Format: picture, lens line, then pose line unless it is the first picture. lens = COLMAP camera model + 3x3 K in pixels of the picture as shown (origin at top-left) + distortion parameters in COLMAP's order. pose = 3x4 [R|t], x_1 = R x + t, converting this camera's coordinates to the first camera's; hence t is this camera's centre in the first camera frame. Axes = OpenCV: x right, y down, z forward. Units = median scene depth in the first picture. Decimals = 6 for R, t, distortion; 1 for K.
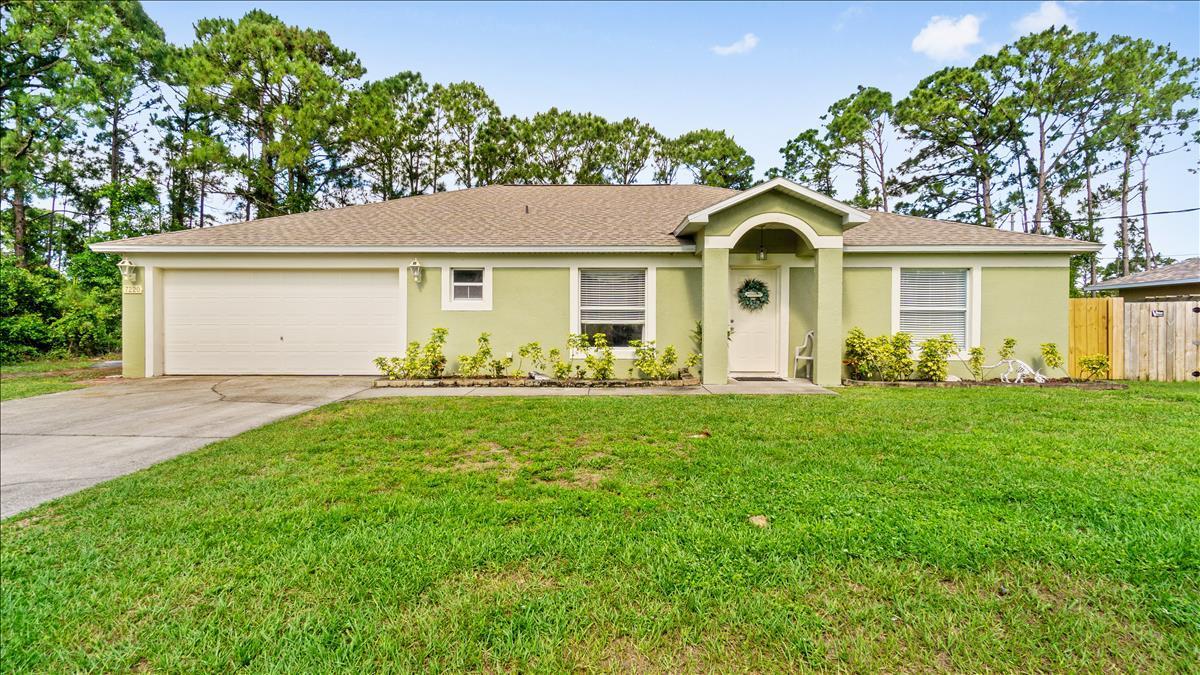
lens RADIAL K [[603.9, 0, 591.2], [0, 603.9, 329.0], [0, 0, 1]] dist [0.002979, 0.000130]
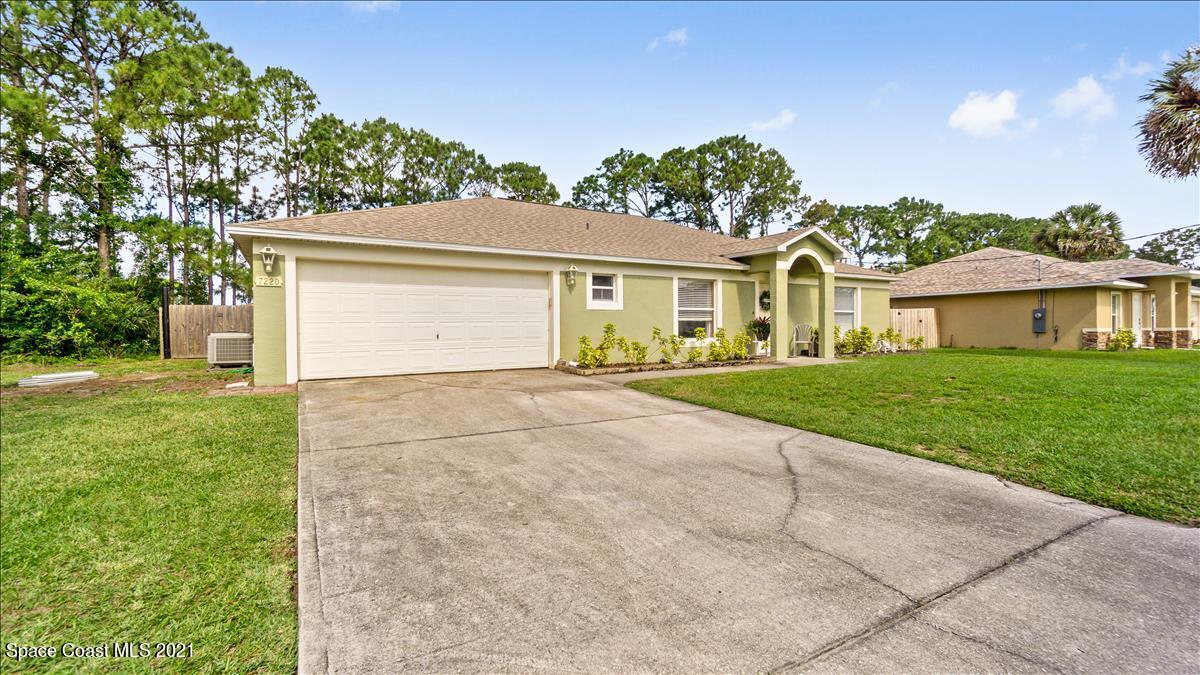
lens RADIAL K [[523.0, 0, 589.6], [0, 523.0, 338.1], [0, 0, 1]] dist [-0.002112, 0.000166]
pose [[0.840399, -0.019964, 0.541600, -0.787662], [0.012768, 0.999773, 0.017041, 0.007280], [-0.541818, -0.007405, 0.840463, 0.146761]]
